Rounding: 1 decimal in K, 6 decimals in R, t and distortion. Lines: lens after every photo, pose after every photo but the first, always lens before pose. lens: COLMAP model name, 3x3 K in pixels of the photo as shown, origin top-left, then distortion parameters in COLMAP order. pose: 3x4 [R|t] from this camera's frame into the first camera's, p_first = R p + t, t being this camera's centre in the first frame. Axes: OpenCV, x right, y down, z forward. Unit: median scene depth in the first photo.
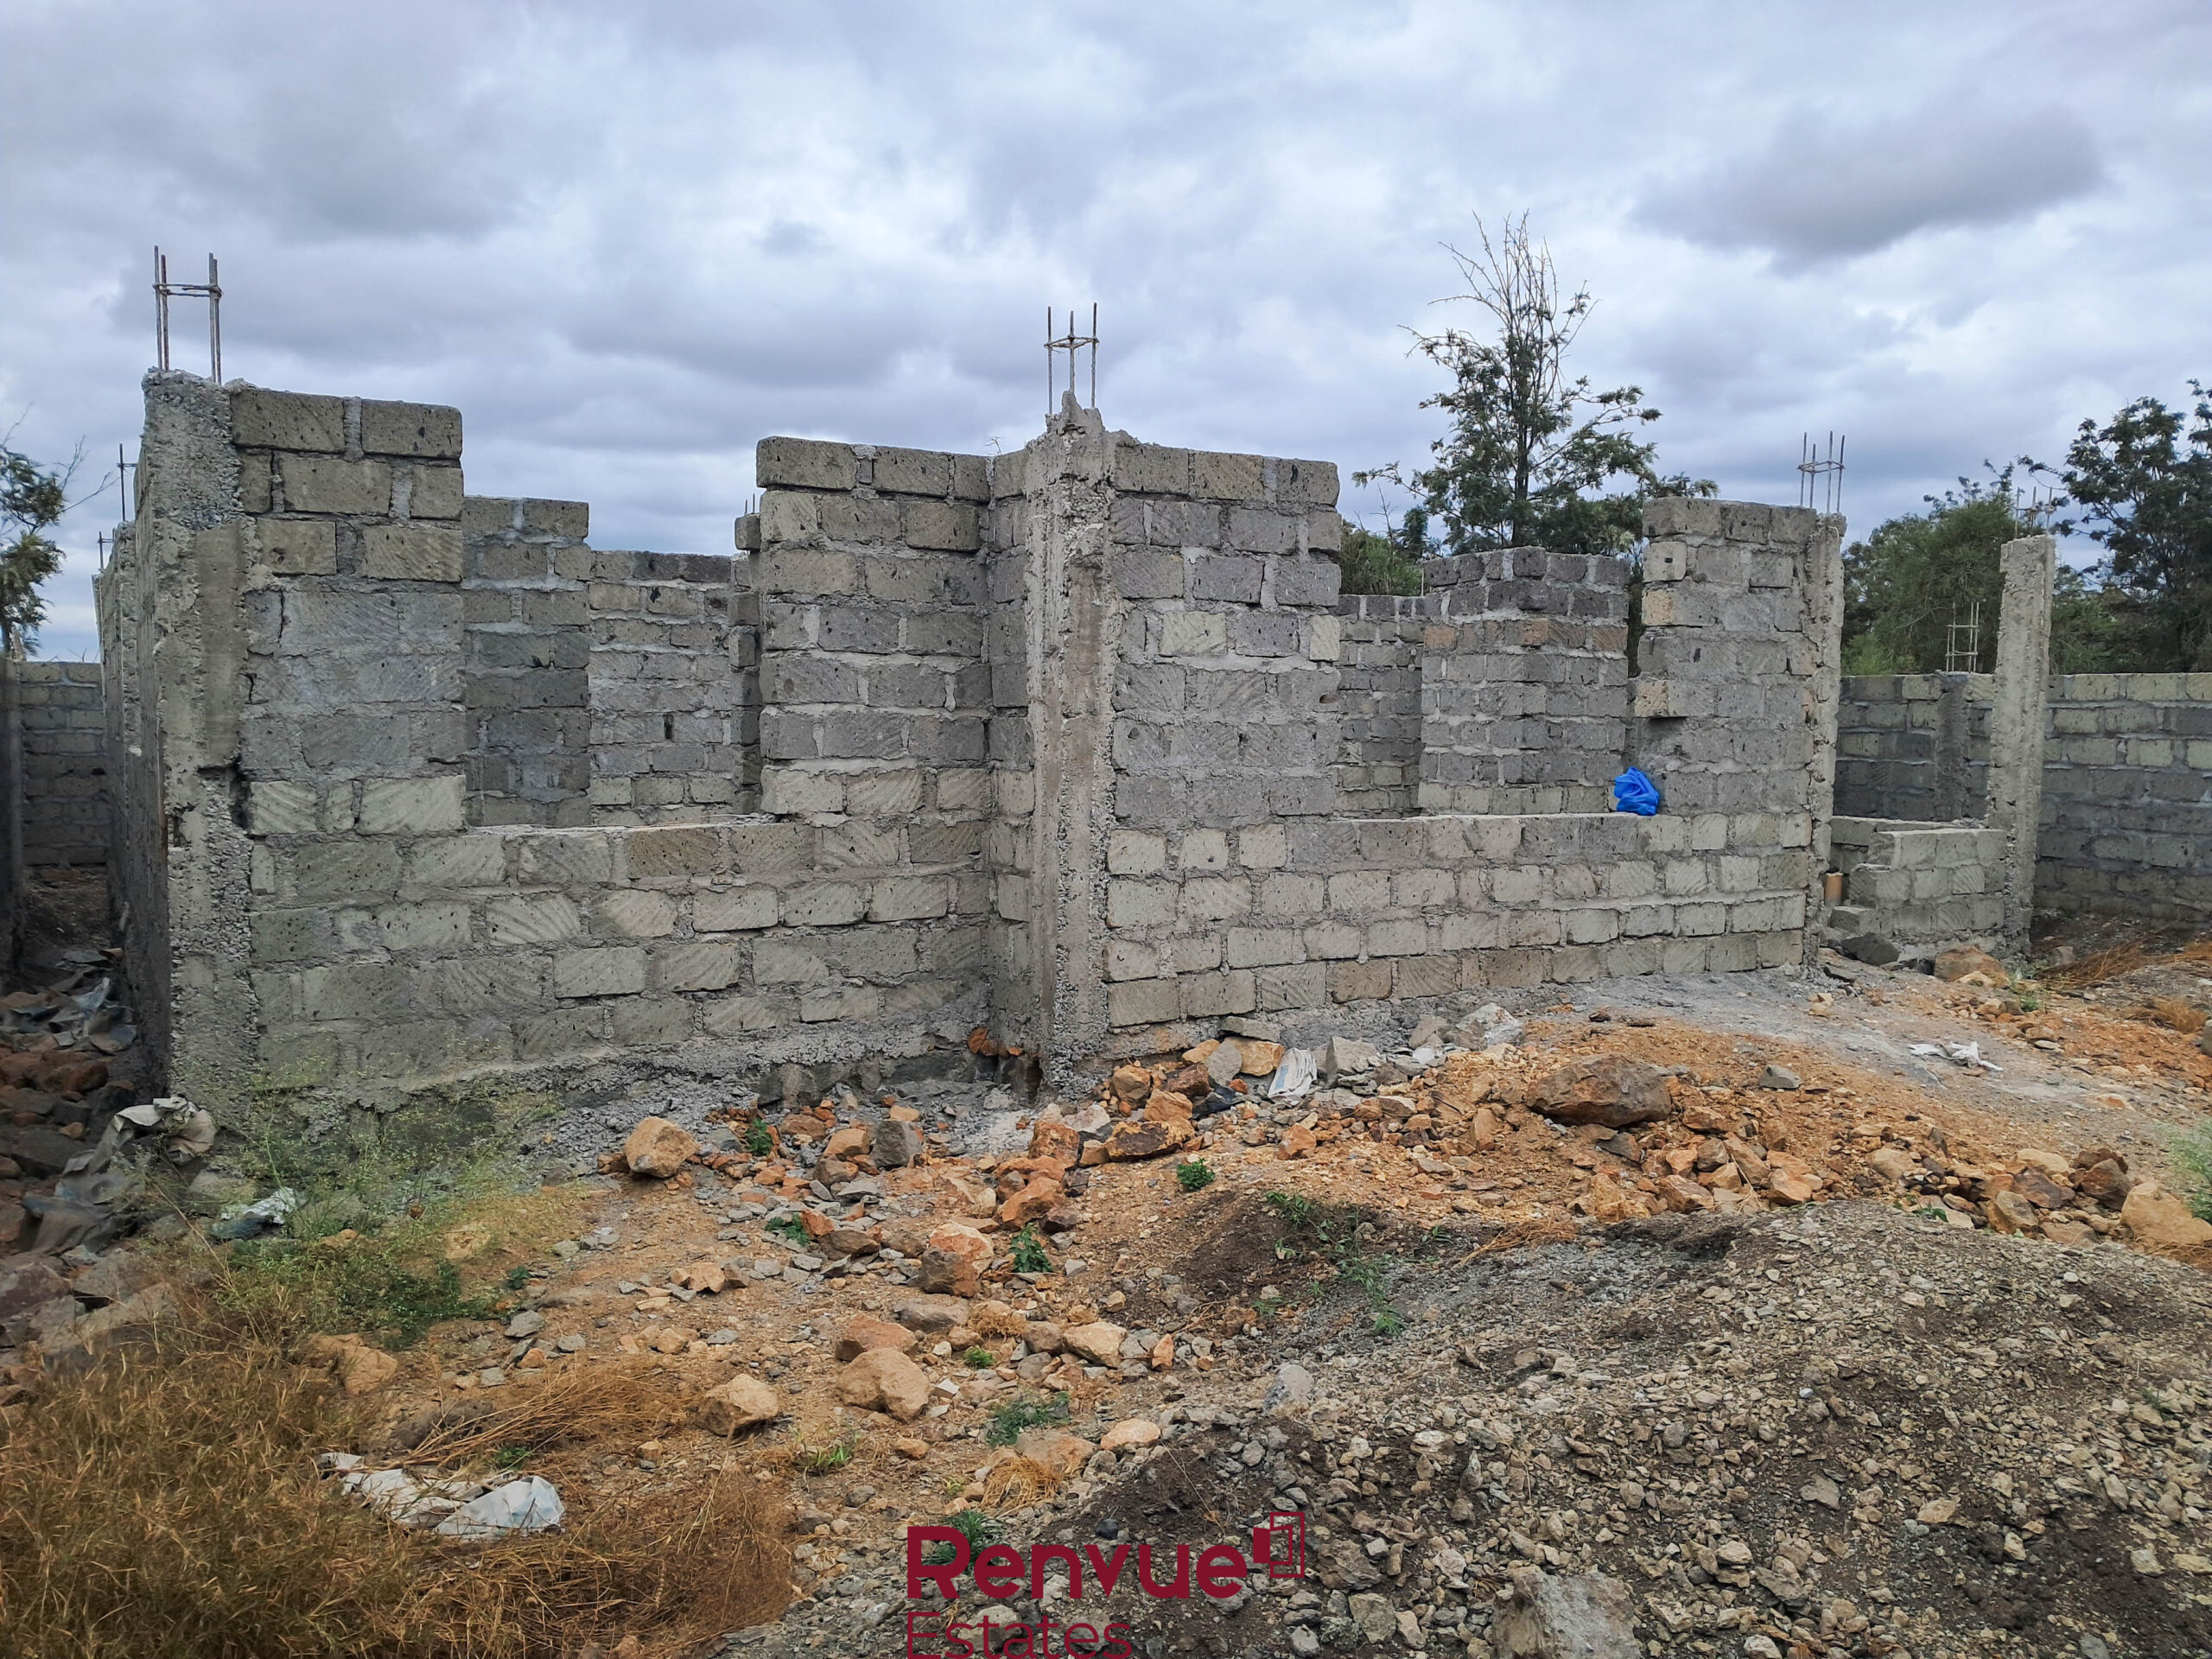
lens RADIAL K [[1692.9, 0, 1131.7], [0, 1692.9, 802.7], [0, 0, 1]] dist [0.187313, -0.374717]
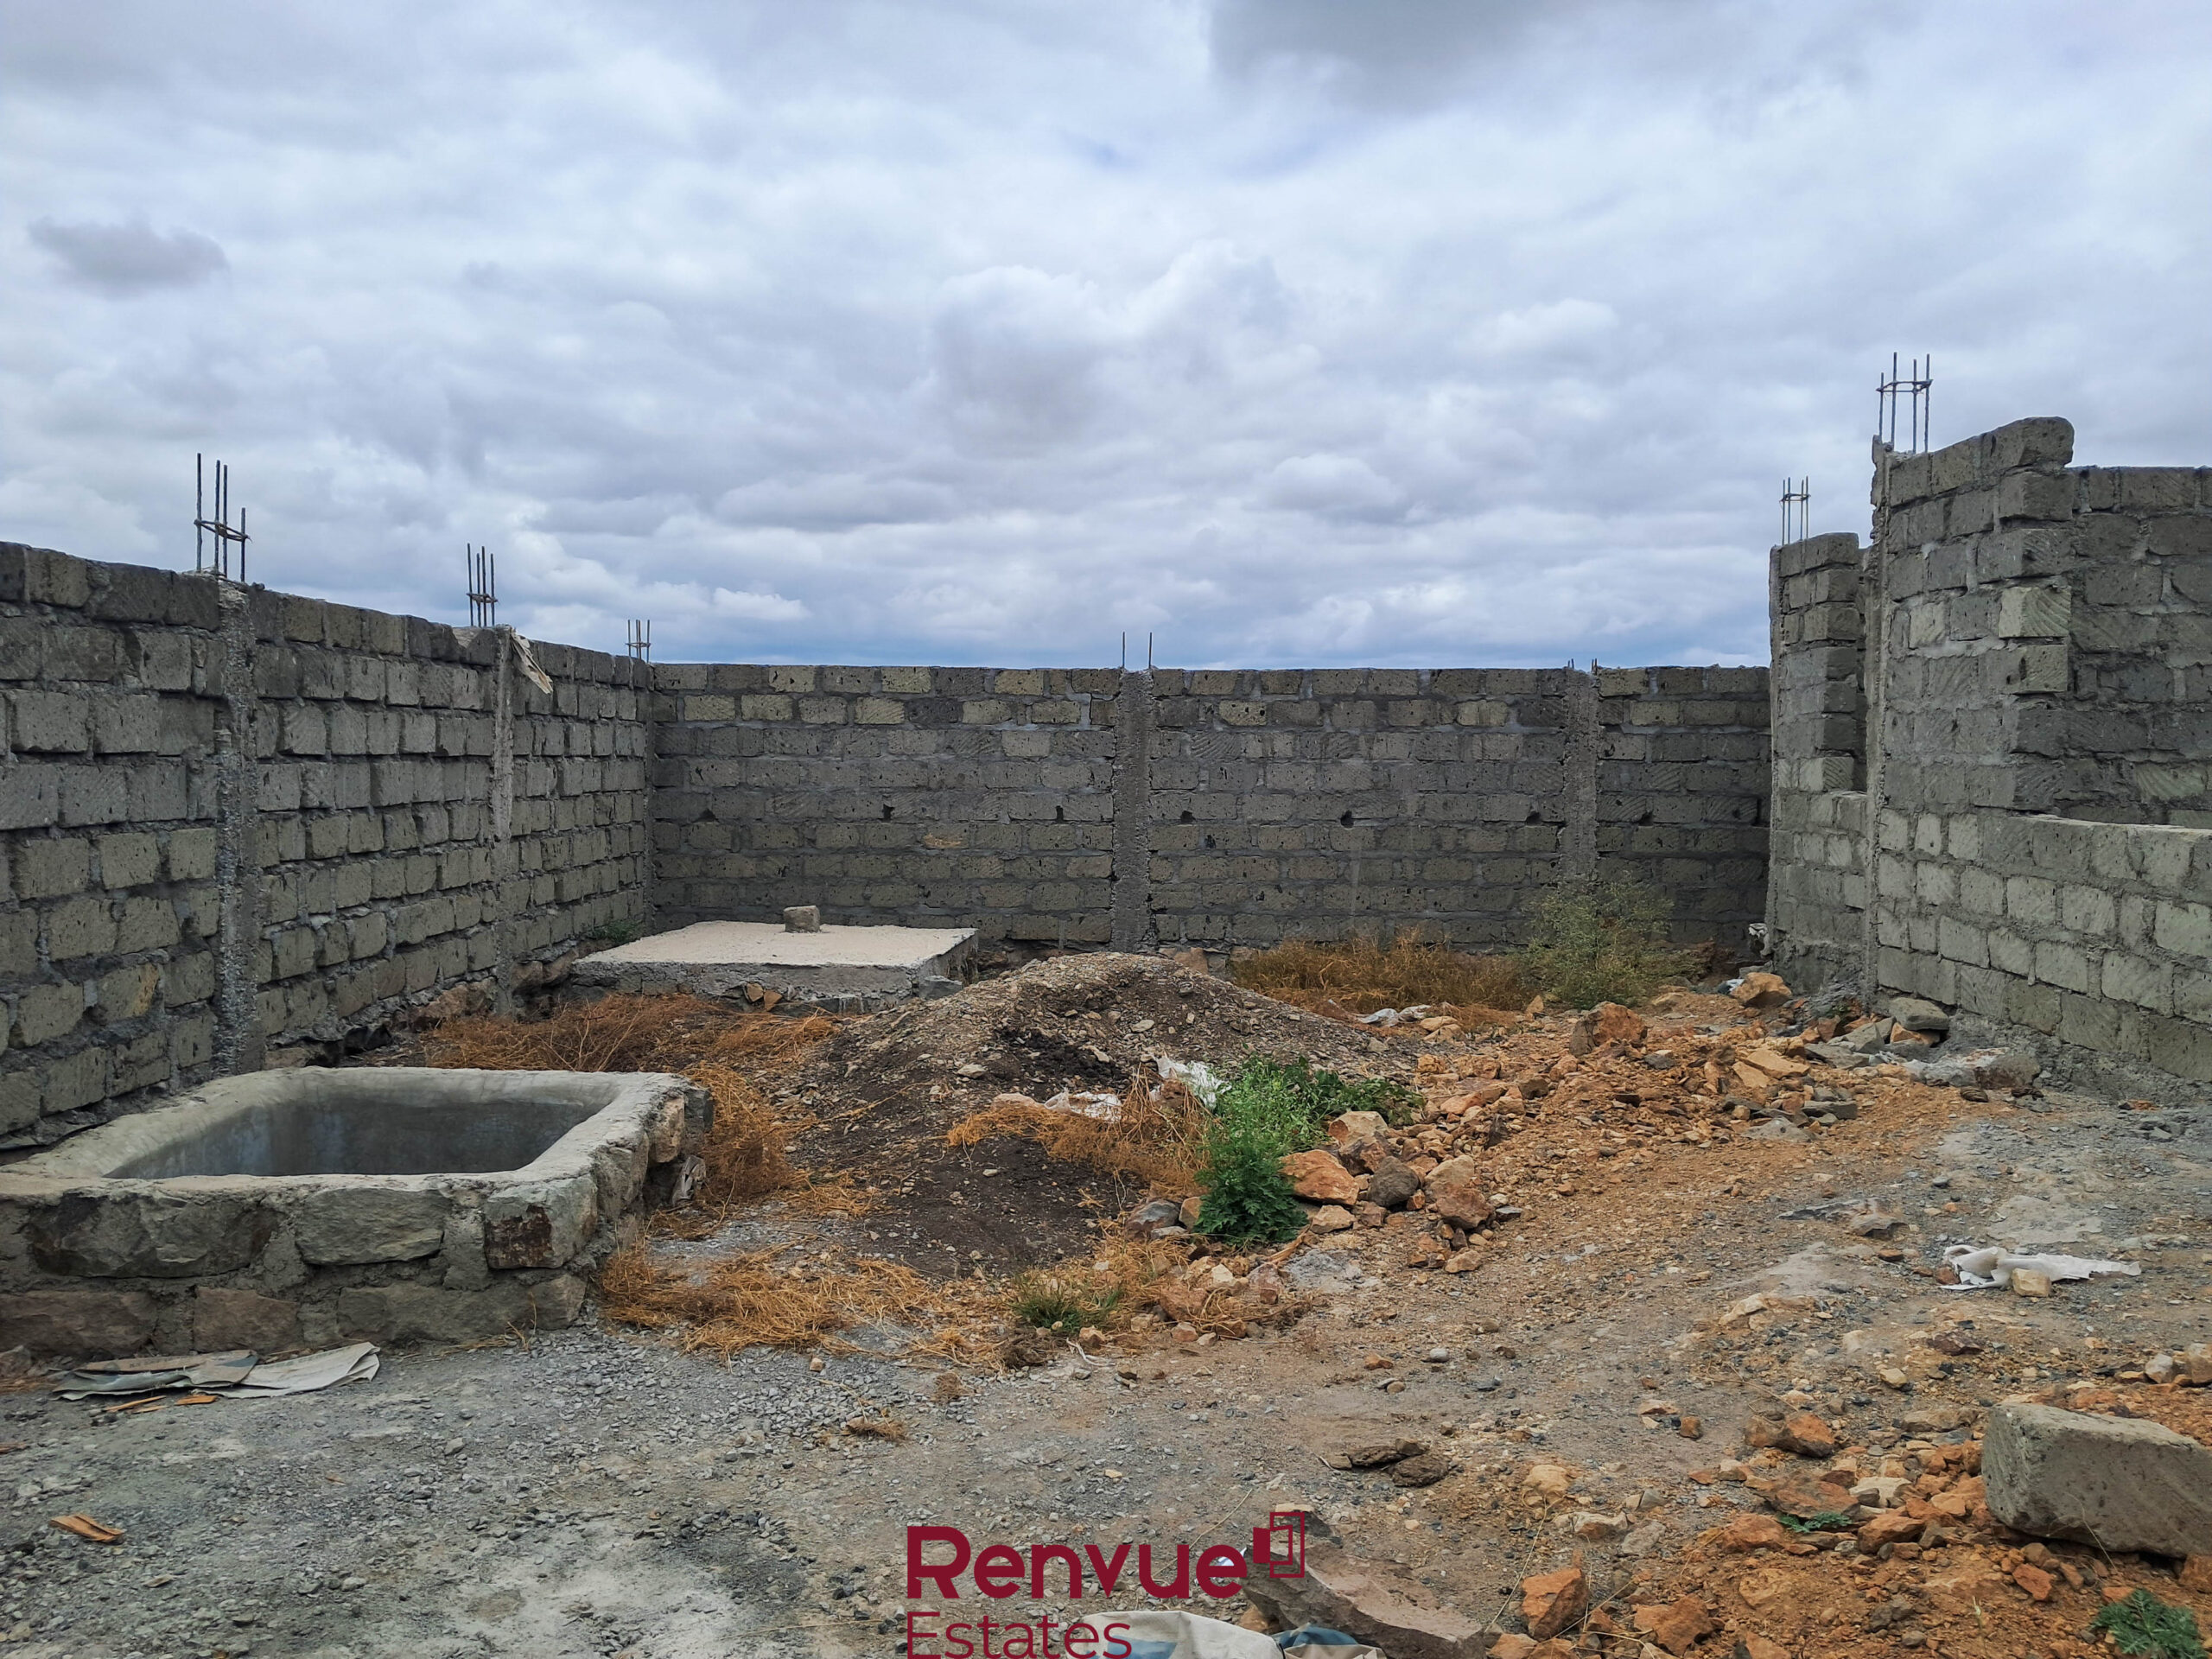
lens RADIAL K [[1740.0, 0, 1097.6], [0, 1740.0, 815.5], [0, 0, 1]] dist [0.003264, -0.007521]
pose [[-0.514355, 0.021028, -0.857320, 1.042095], [-0.058475, 0.996513, 0.059525, -0.014510], [0.855582, 0.080749, -0.511331, 0.958055]]
